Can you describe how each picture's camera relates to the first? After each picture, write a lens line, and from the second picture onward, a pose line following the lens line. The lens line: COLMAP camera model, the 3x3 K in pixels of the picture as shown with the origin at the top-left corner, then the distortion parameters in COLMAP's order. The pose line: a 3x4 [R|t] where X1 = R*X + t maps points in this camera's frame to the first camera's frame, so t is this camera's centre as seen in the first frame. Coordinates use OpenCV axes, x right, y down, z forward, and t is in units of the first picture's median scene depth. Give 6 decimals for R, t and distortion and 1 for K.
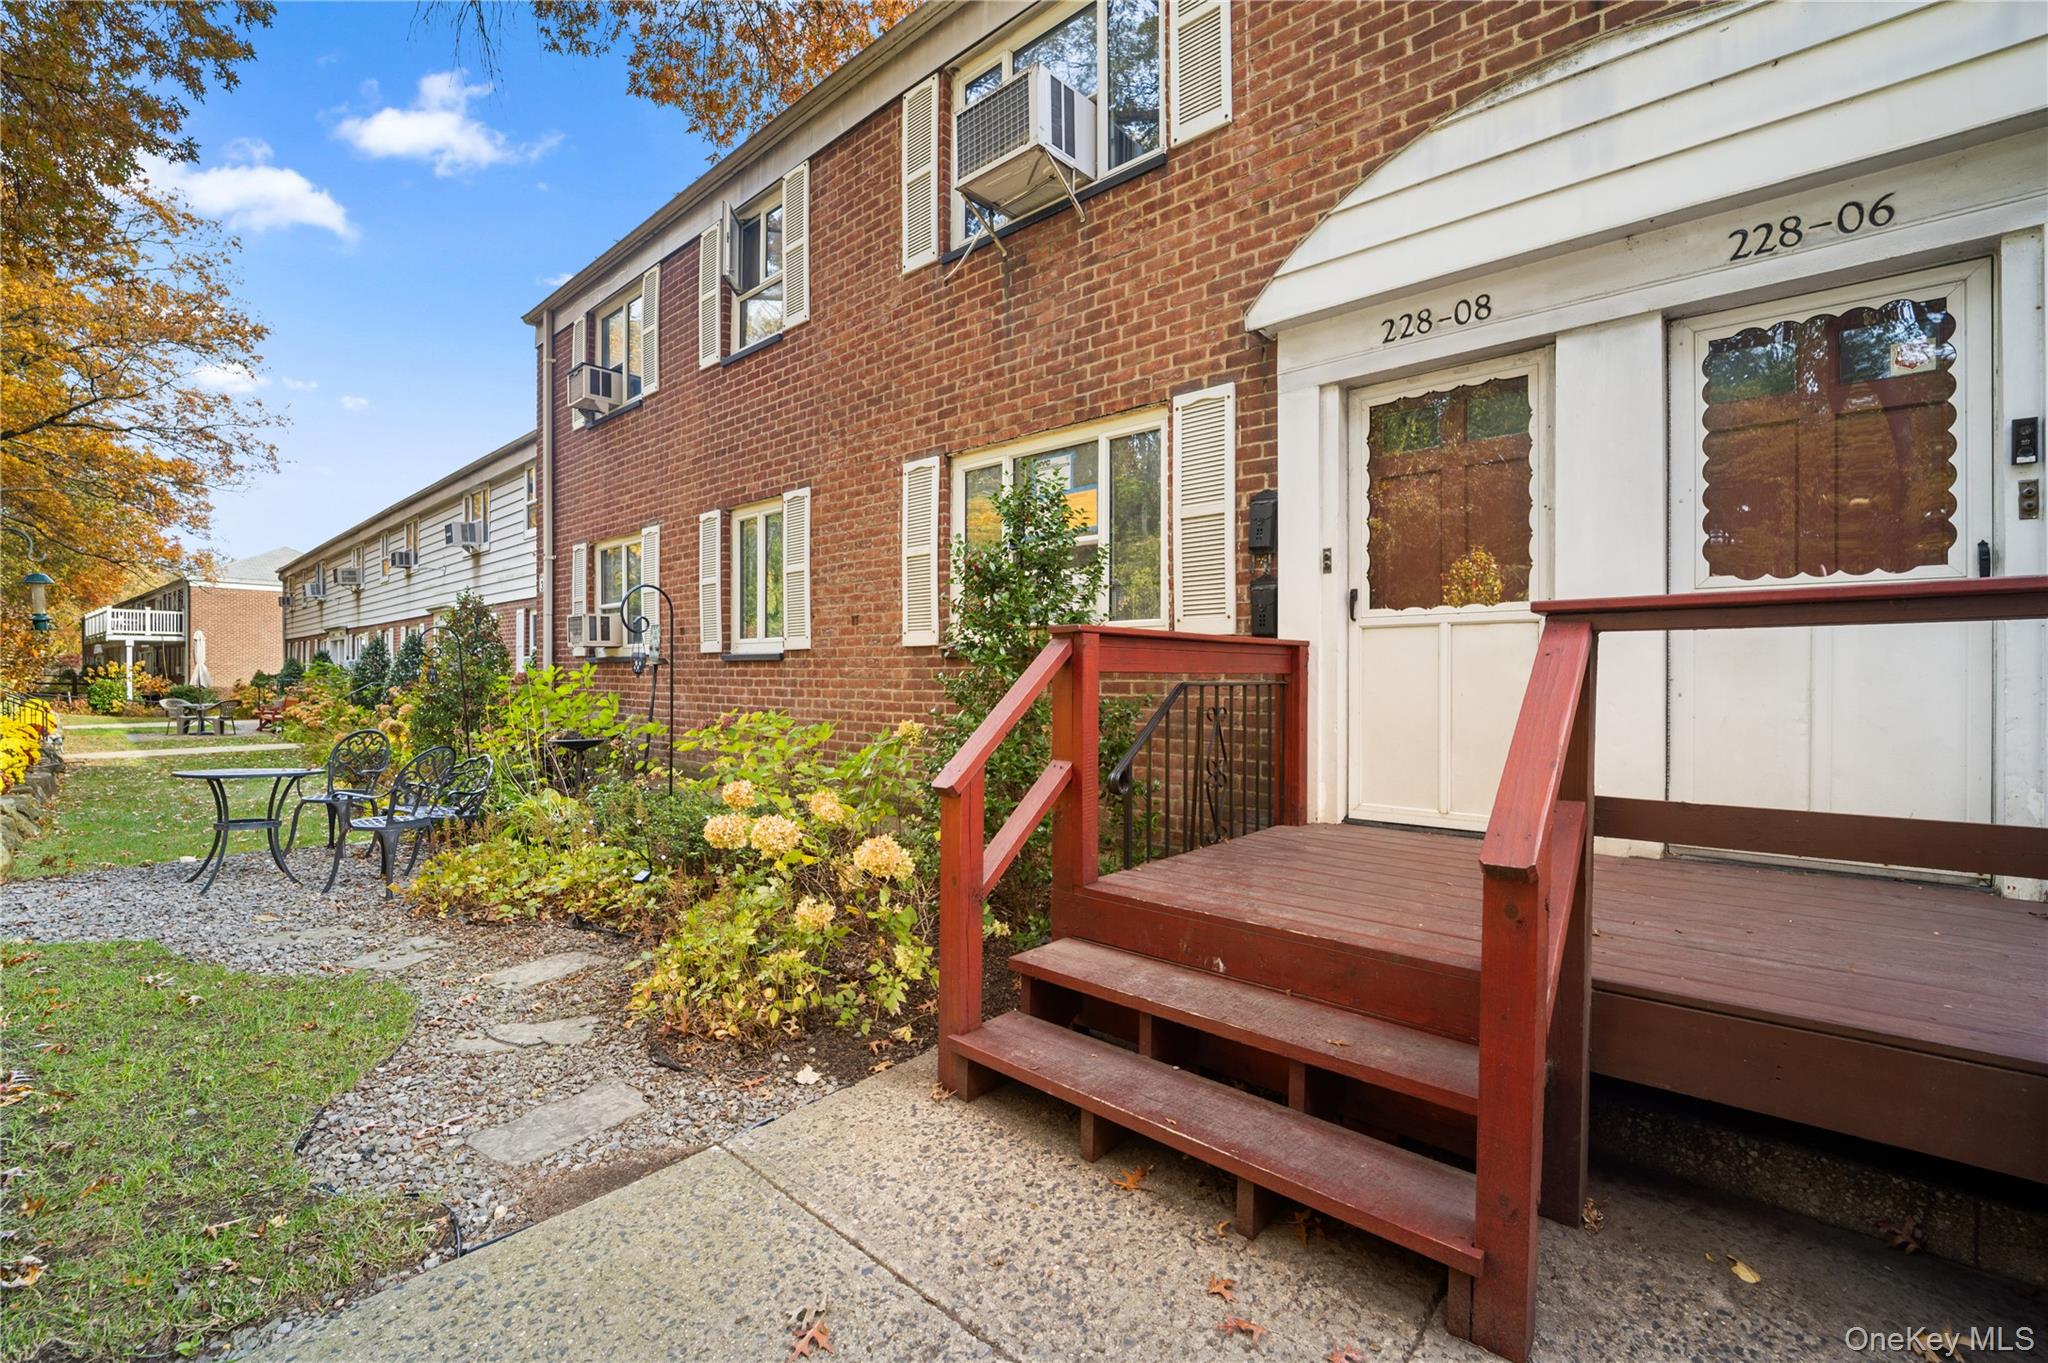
lens RADIAL K [[860.8, 0, 1024.0], [0, 860.8, 681.5], [0, 0, 1]] dist [-0.022692, -0.000483]
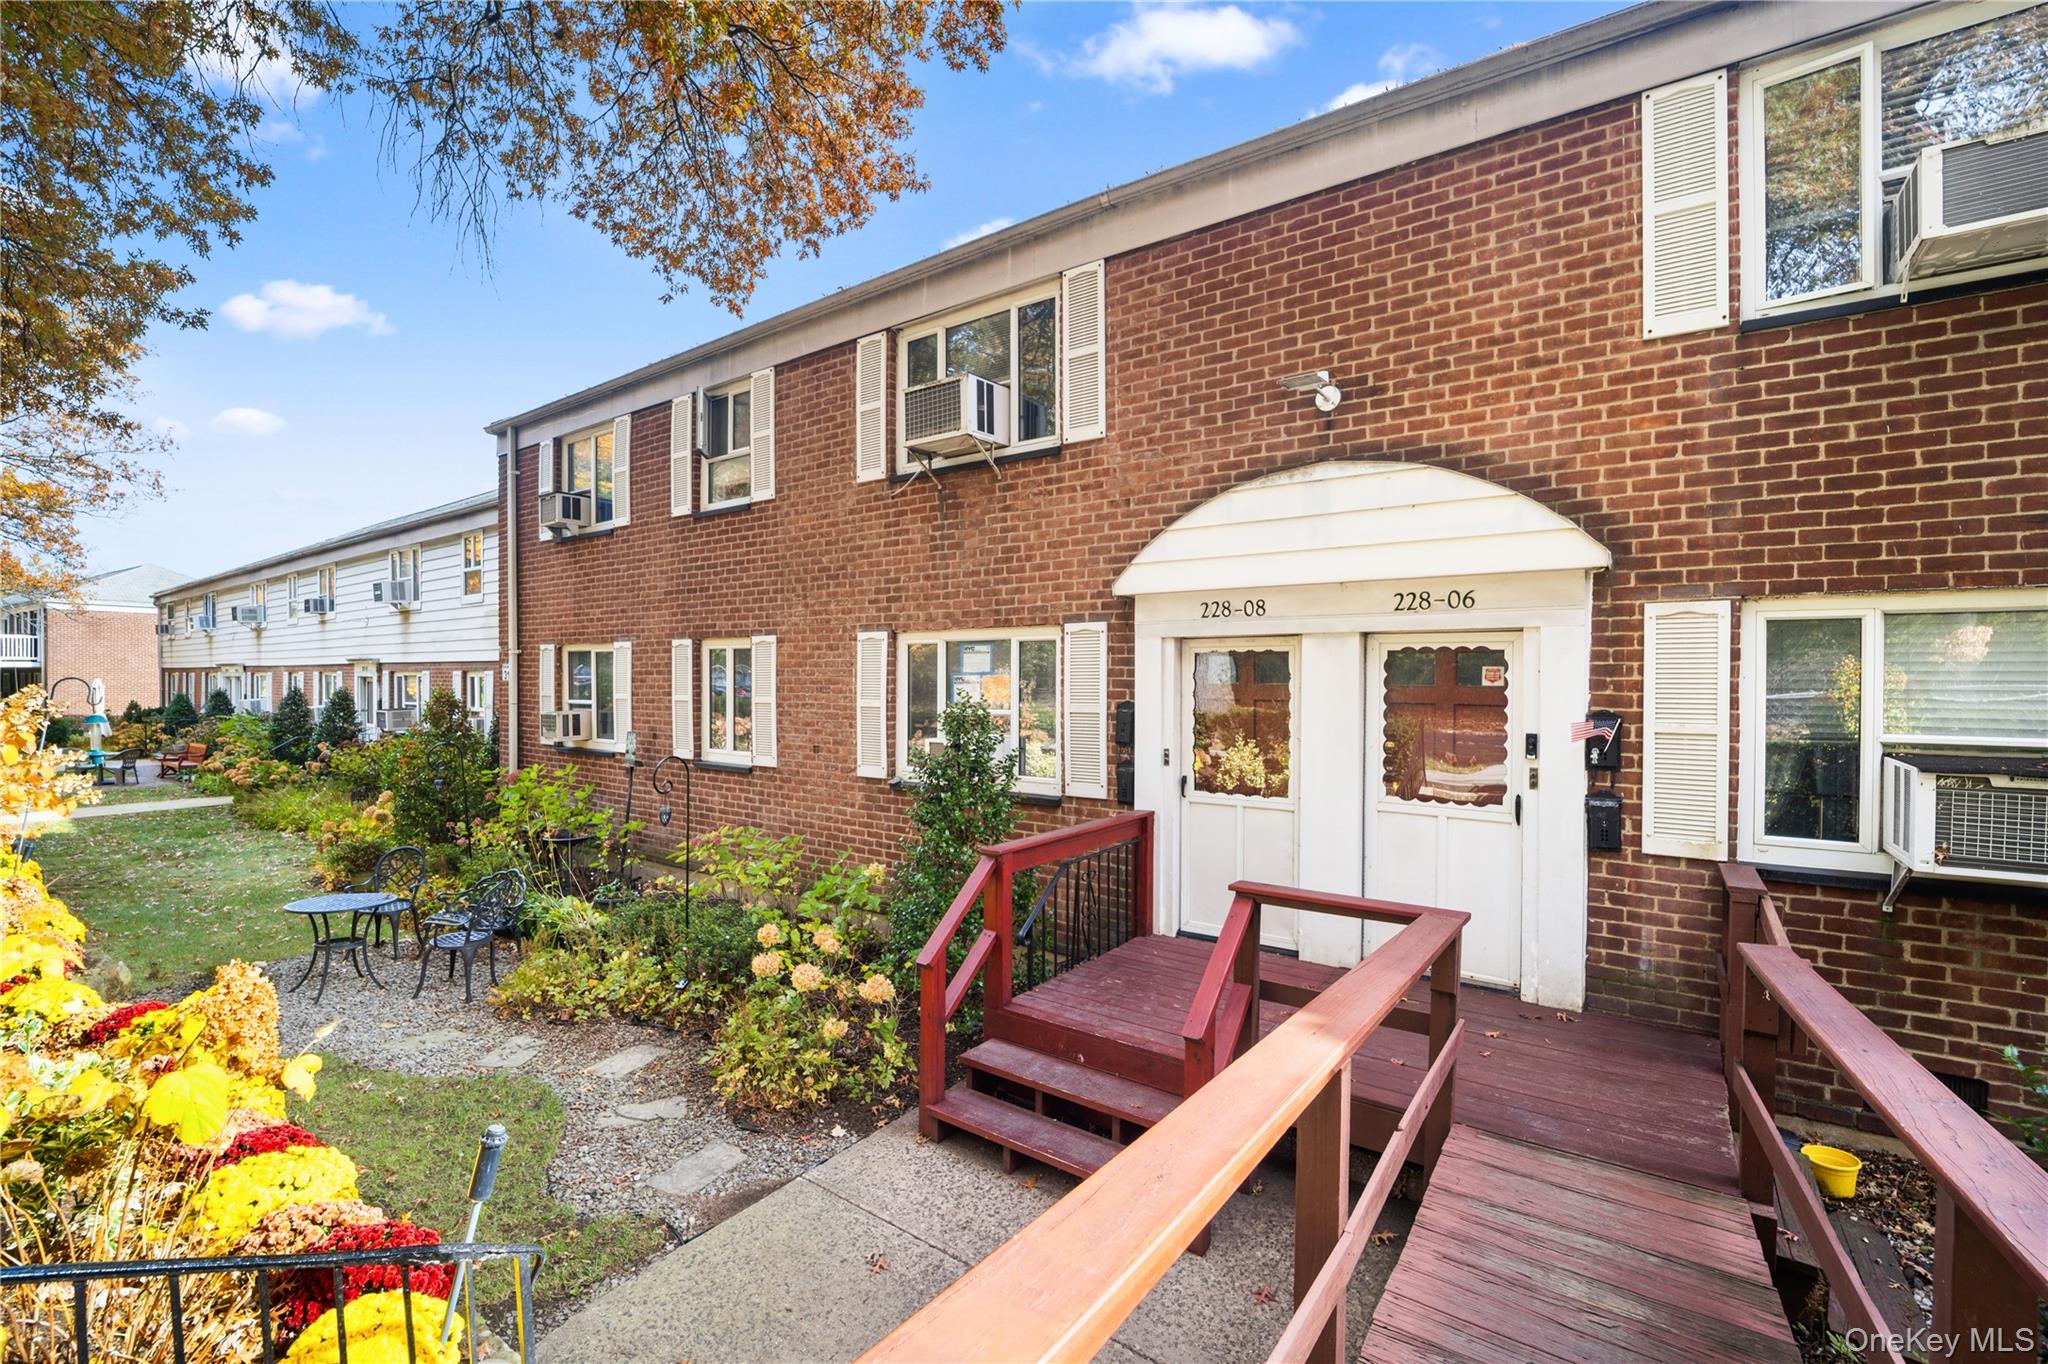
lens RADIAL K [[881.5, 0, 1024.0], [0, 881.5, 682.0], [0, 0, 1]] dist [-0.024567, 0.000172]
pose [[0.994661, -0.001090, 0.103191, -0.035848], [0.000666, 0.999991, 0.004140, -0.219051], [-0.103195, -0.004049, 0.994653, -0.378267]]
